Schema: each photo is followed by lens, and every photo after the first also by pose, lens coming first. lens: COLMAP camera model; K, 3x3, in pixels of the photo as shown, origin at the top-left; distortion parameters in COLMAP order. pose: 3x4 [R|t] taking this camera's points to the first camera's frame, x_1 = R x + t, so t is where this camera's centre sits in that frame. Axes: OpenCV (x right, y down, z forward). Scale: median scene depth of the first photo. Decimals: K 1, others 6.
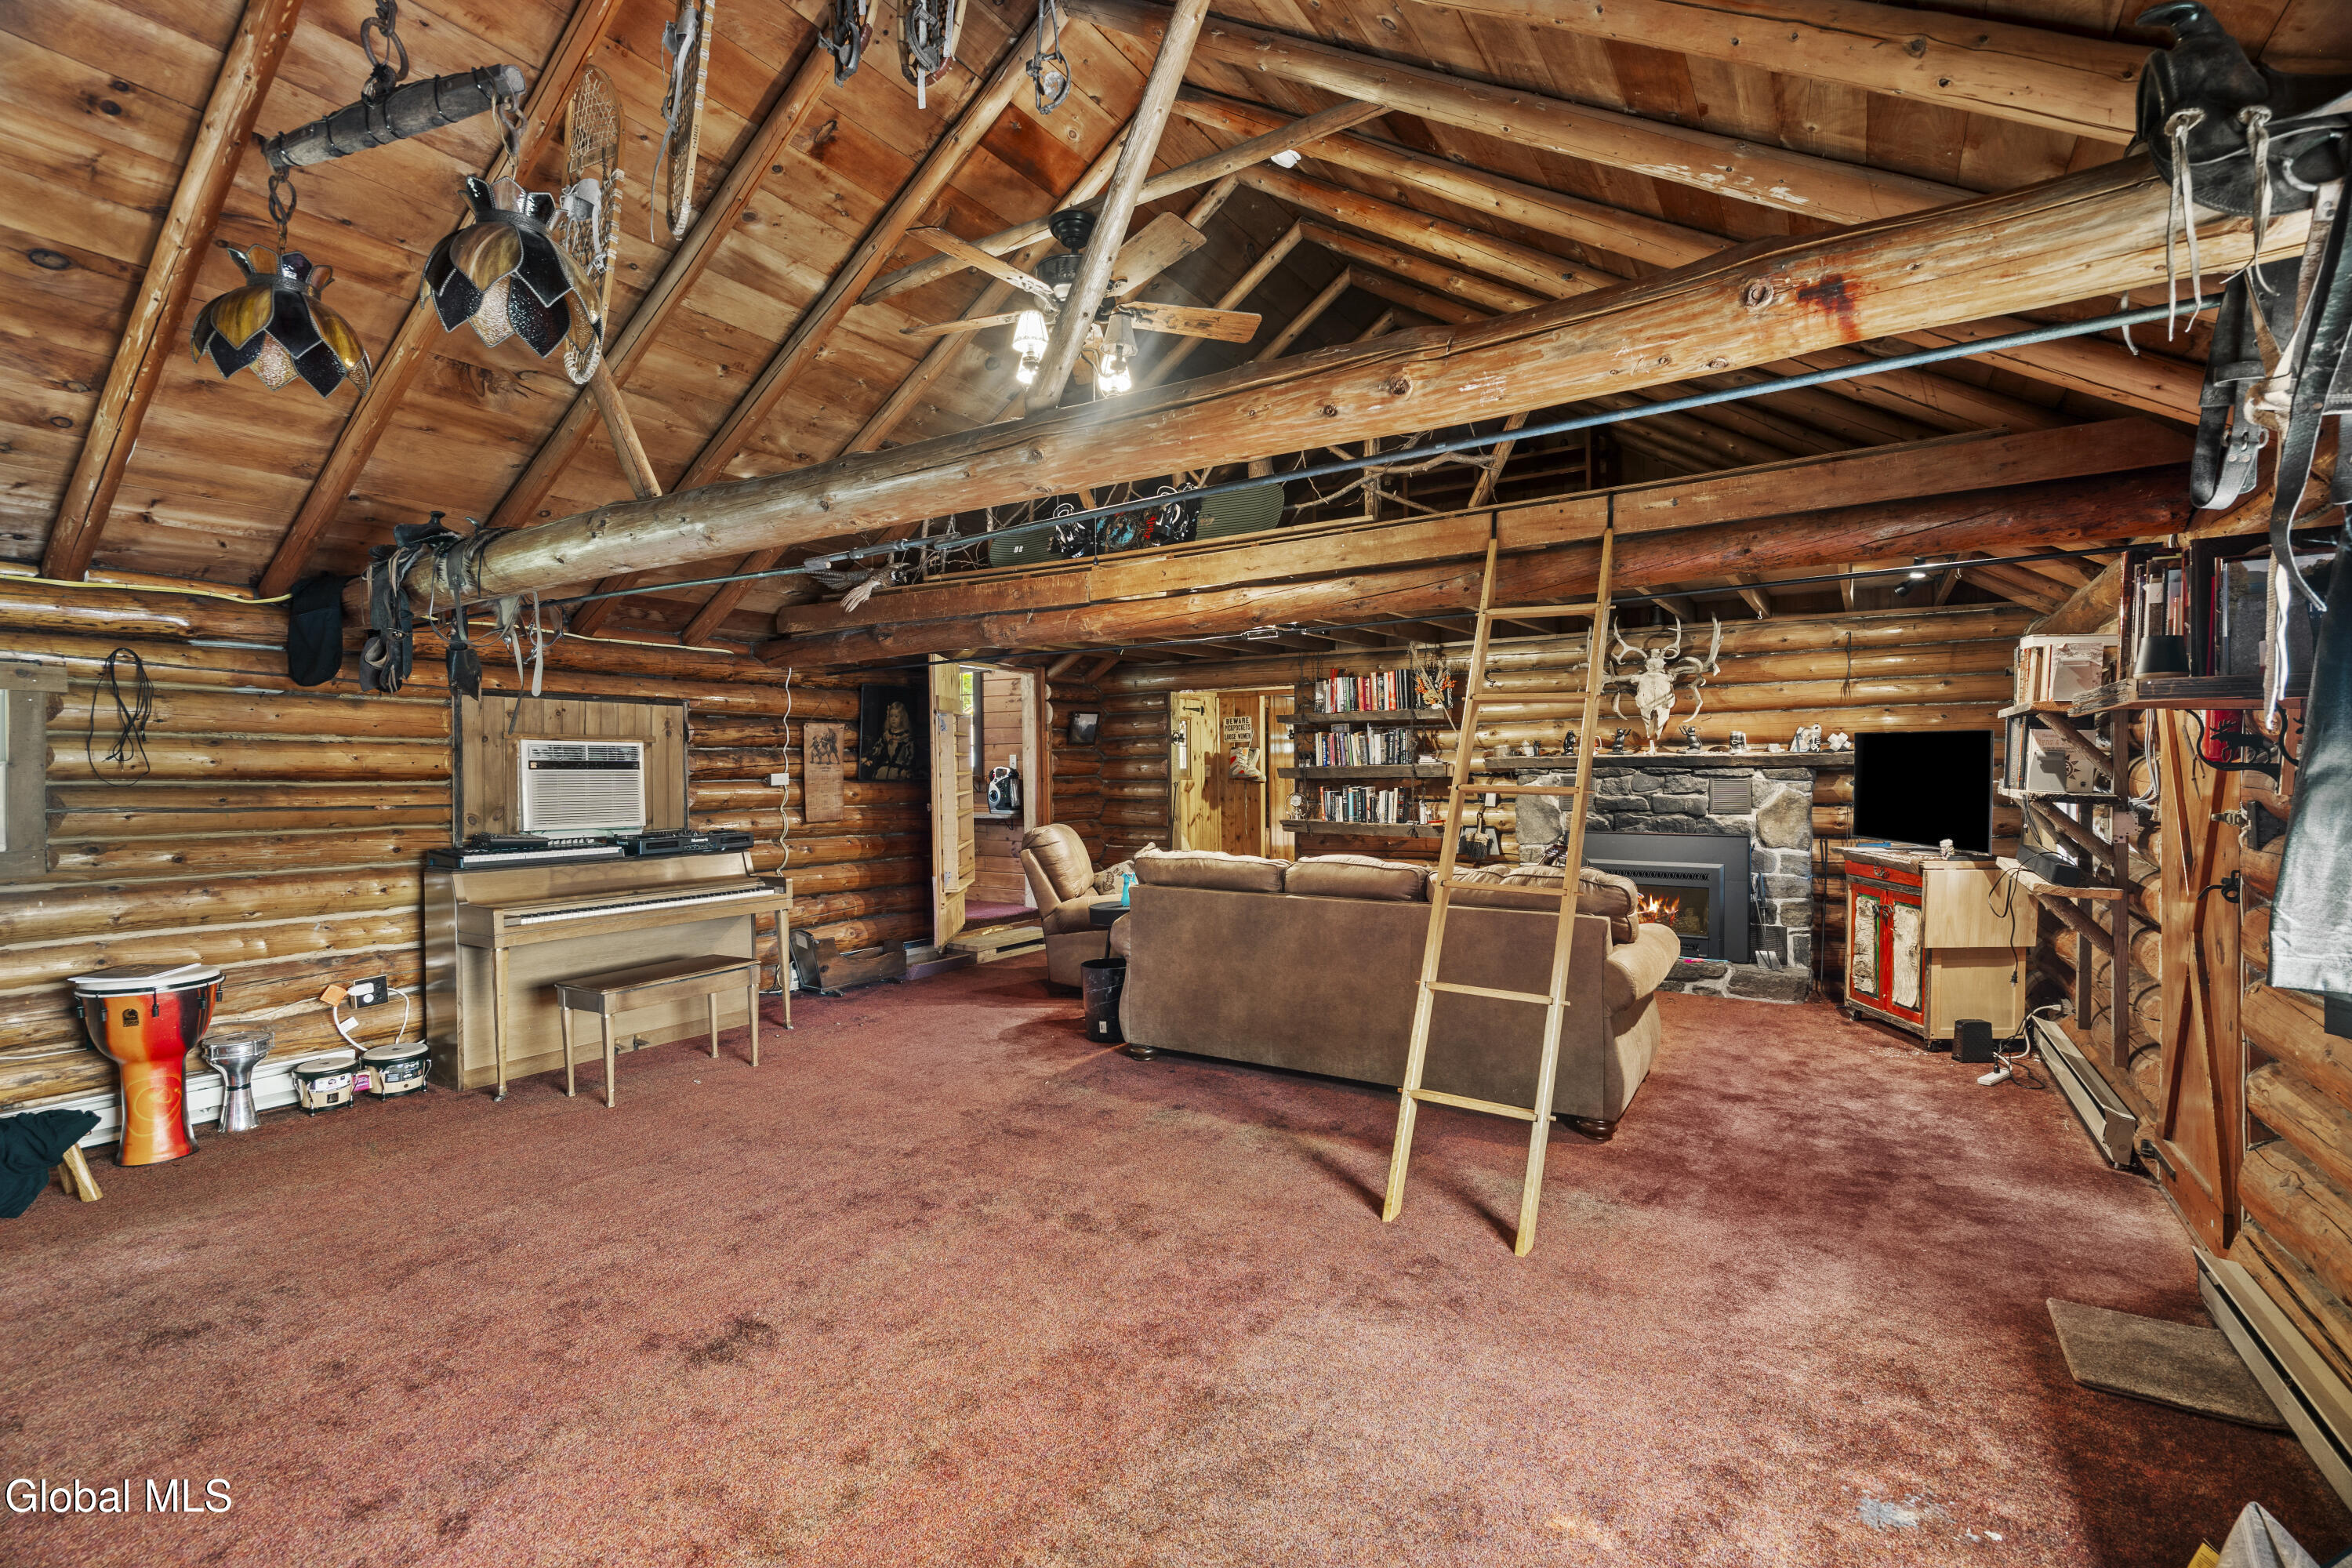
lens RADIAL K [[1070.2, 0, 1176.0], [0, 1070.2, 784.0], [0, 0, 1]] dist [0.000092, -0.000167]
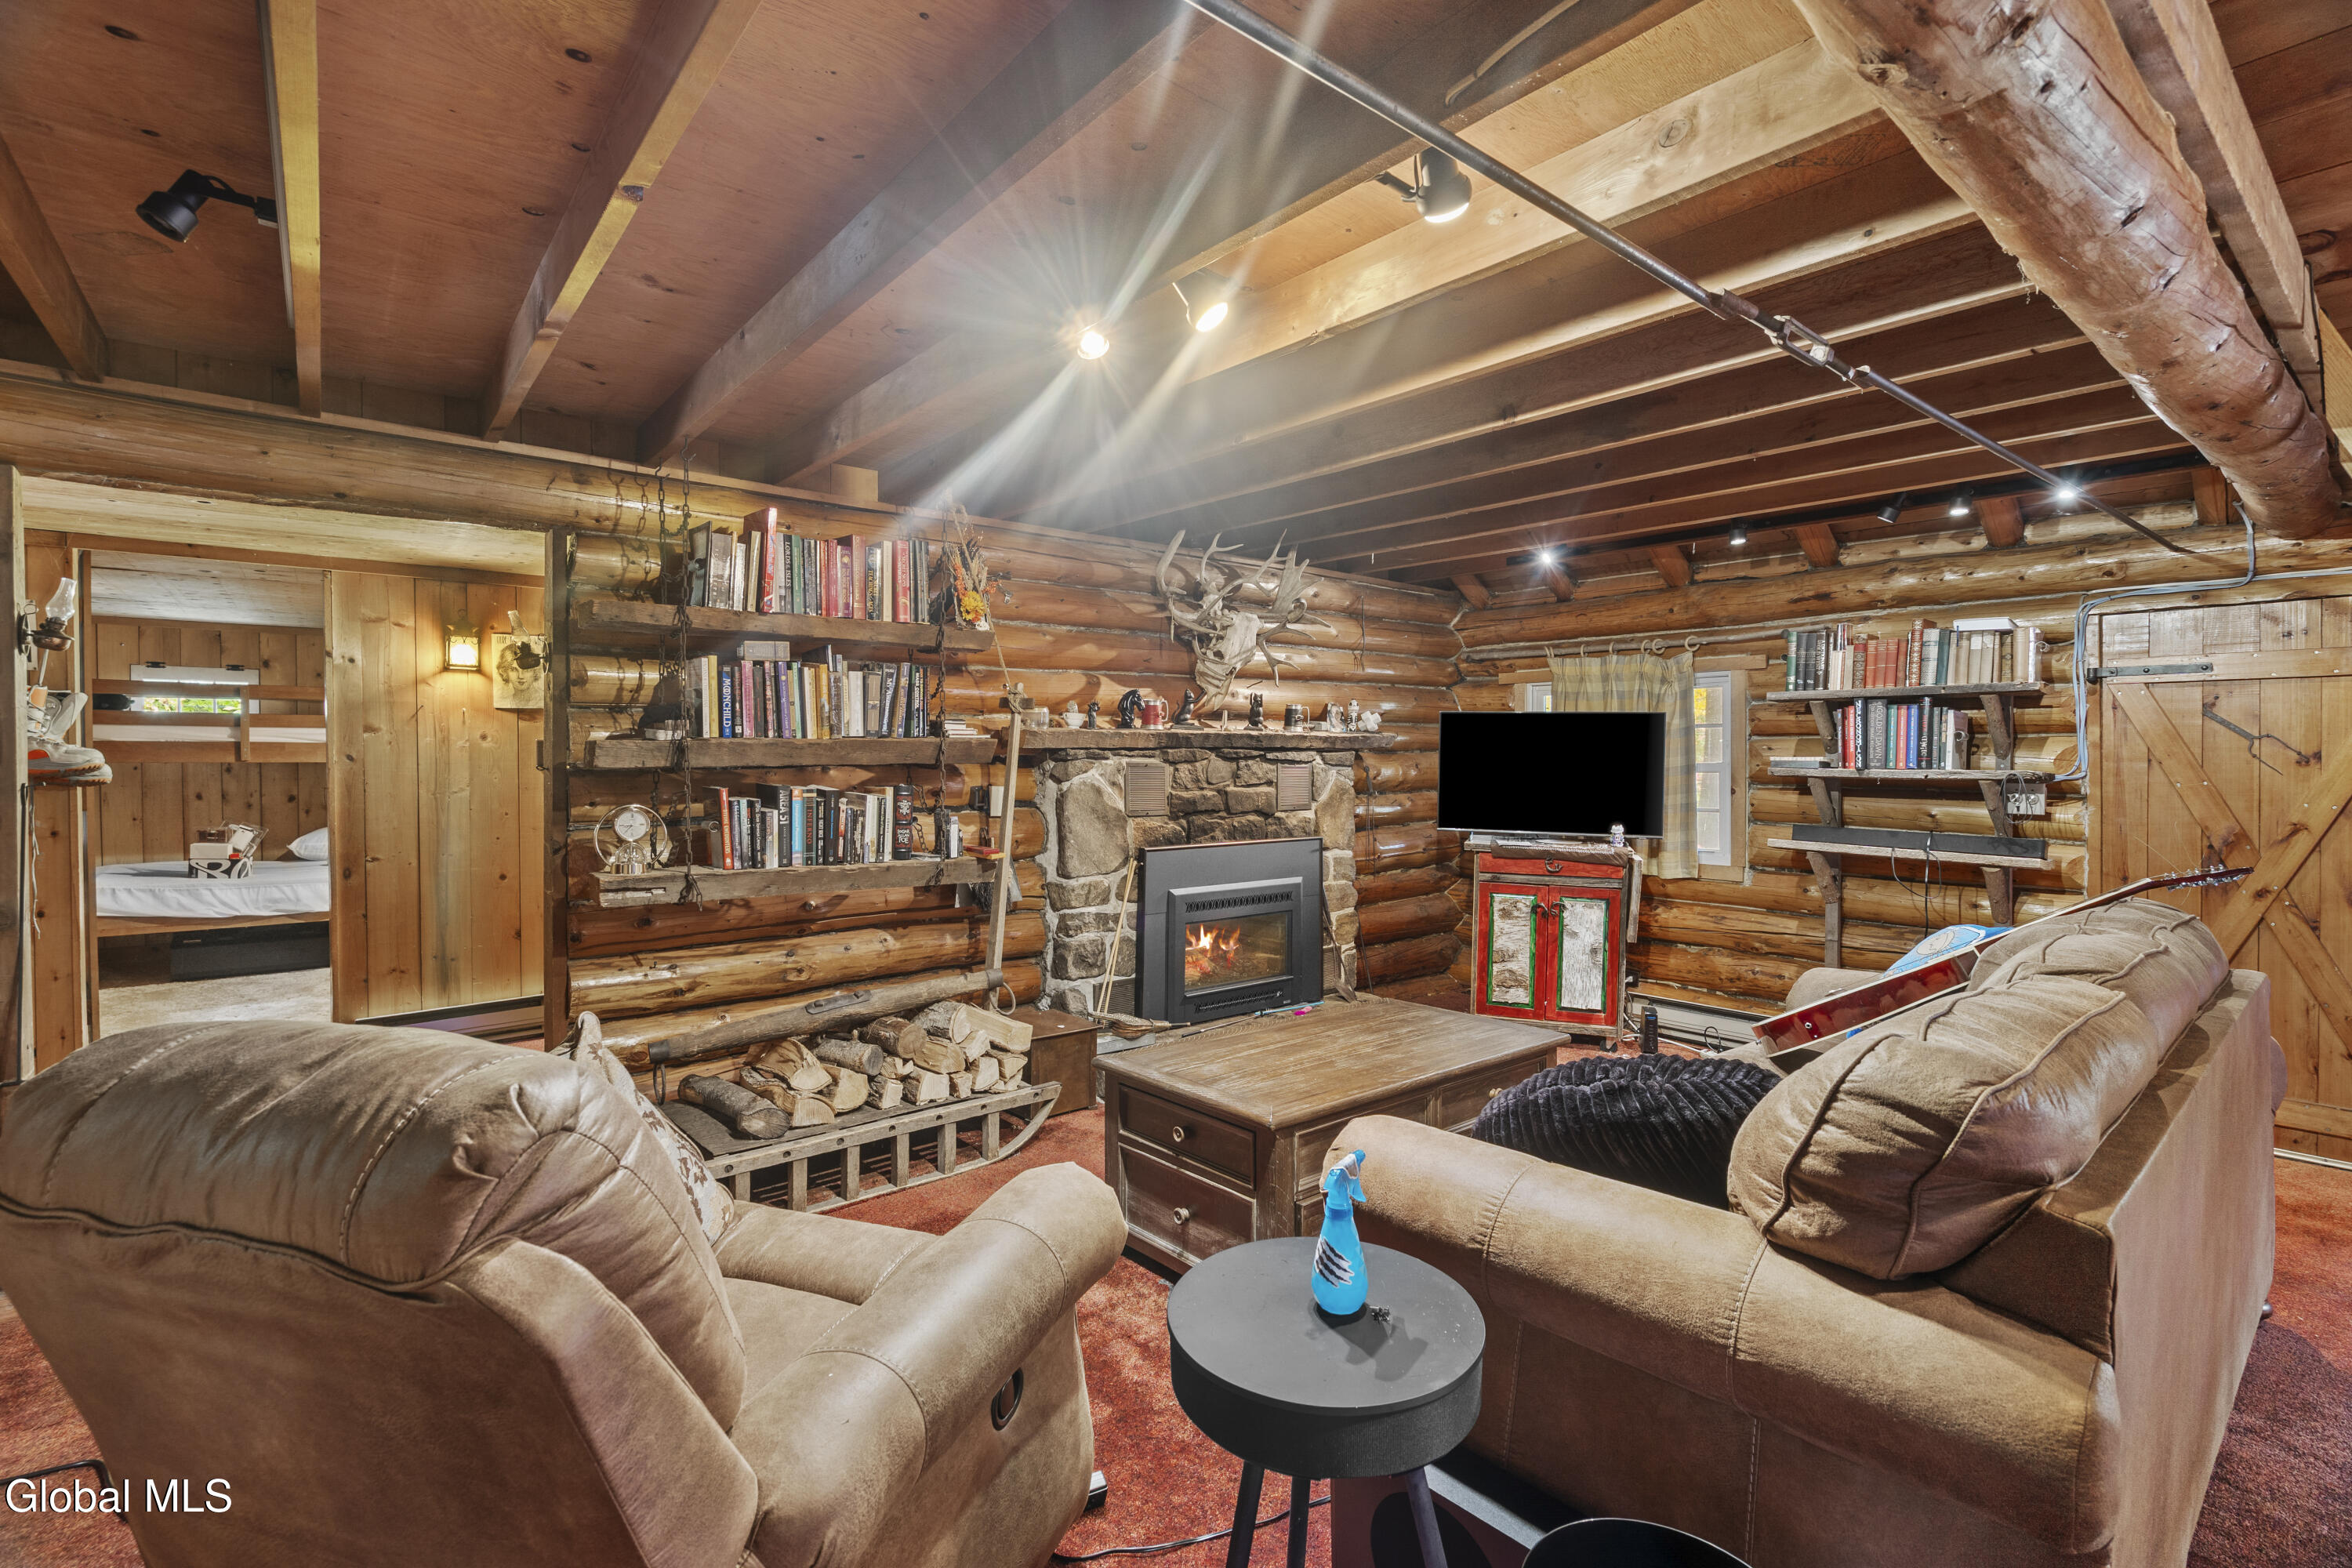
lens RADIAL K [[1070.2, 0, 1176.0], [0, 1070.2, 784.0], [0, 0, 1]] dist [0.000092, -0.000167]
pose [[0.310780, -0.018217, 0.950307, -0.237799], [0.014302, 0.999793, 0.014489, -0.003386], [-0.950374, 0.009088, 0.310976, 0.839552]]
